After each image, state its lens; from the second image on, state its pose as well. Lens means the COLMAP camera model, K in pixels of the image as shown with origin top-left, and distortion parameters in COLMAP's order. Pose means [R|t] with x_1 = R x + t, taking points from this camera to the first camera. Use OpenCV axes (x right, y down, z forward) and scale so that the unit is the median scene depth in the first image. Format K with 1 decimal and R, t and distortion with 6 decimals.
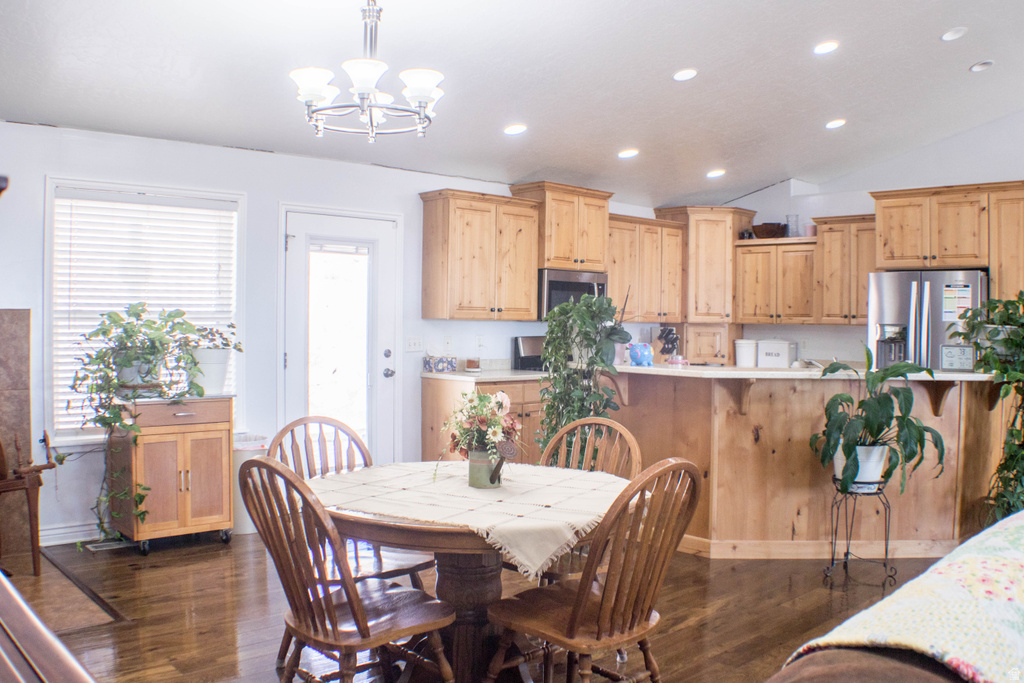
lens RADIAL K [[899.5, 0, 512.0], [0, 899.5, 341.5], [0, 0, 1]] dist [-0.209000, 0.069063]
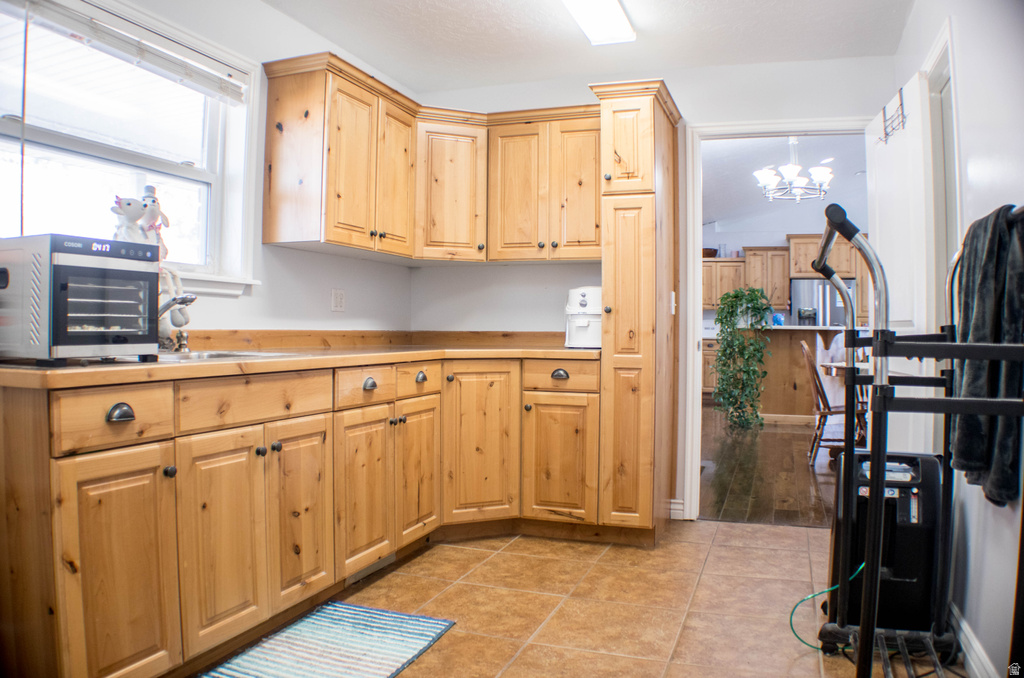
lens RADIAL K [[771.1, 0, 512.0], [0, 771.1, 339.0], [0, 0, 1]] dist [-0.197107, 0.004007]
pose [[0.892201, -0.011525, 0.451491, -0.727421], [0.013768, 0.999904, -0.001683, 0.034030], [-0.451428, 0.007718, 0.892274, -0.102922]]
